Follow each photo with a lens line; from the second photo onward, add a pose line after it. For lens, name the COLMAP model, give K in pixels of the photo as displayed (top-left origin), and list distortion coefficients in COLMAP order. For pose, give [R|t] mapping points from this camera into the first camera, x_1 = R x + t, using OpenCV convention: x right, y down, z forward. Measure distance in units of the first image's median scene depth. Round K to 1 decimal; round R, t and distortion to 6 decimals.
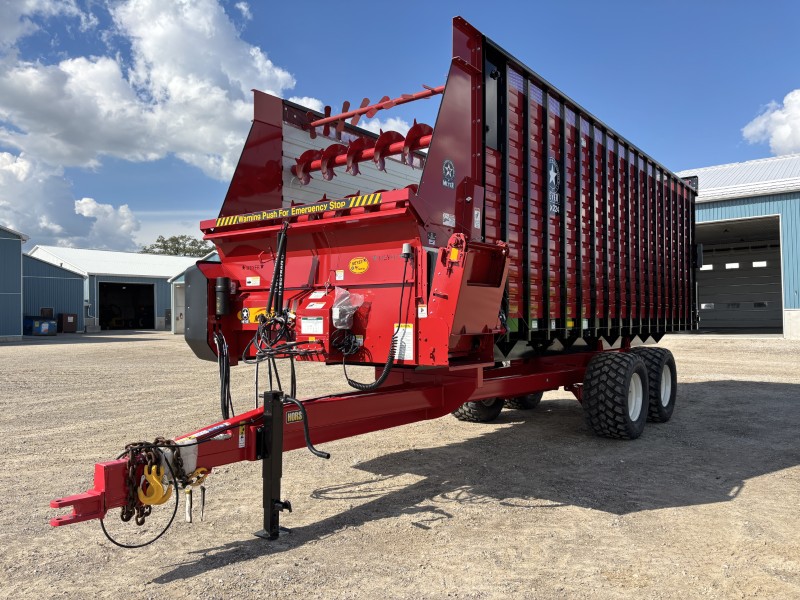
lens RADIAL K [[612.8, 0, 397.1], [0, 612.8, 302.9], [0, 0, 1]] dist [0.051502, -0.032418]
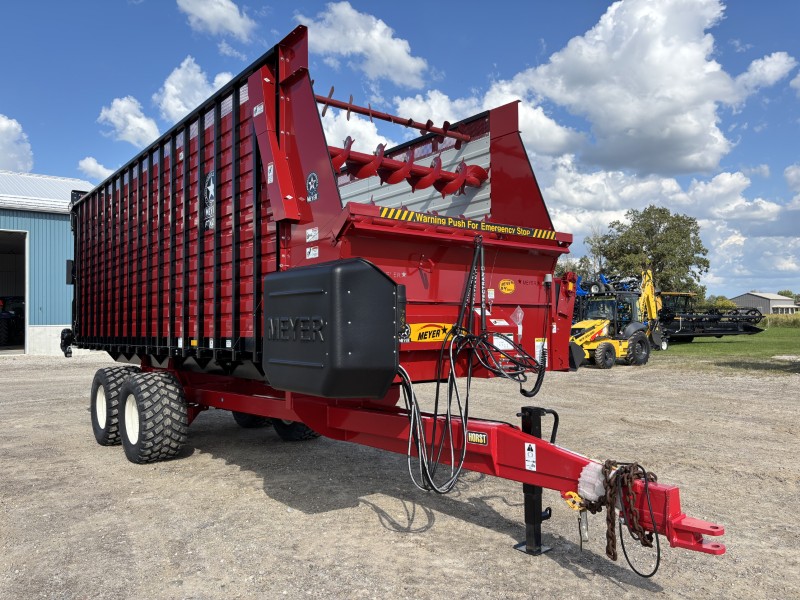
lens RADIAL K [[612.8, 0, 408.0], [0, 612.8, 304.6], [0, 0, 1]] dist [0.051502, -0.032418]
pose [[0.216525, 0.037140, 0.975570, -1.128003], [-0.014528, 0.999288, -0.034818, 0.012098], [-0.976169, -0.006634, 0.216910, 0.891490]]
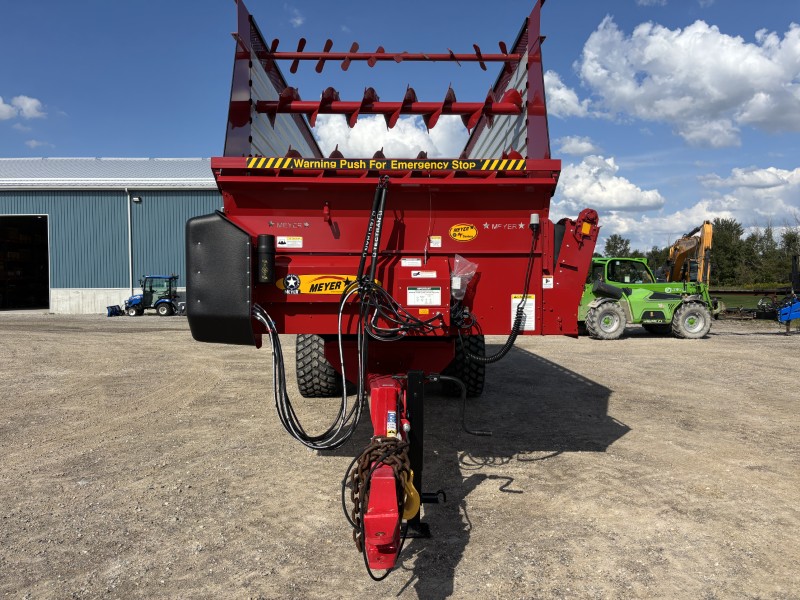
lens RADIAL K [[612.8, 0, 403.5], [0, 612.8, 298.3], [0, 0, 1]] dist [0.051502, -0.032418]
pose [[0.780259, -0.000731, 0.625456, -0.692864], [-0.020144, 0.999451, 0.026297, 0.016066], [-0.625132, -0.033118, 0.779816, 0.302439]]
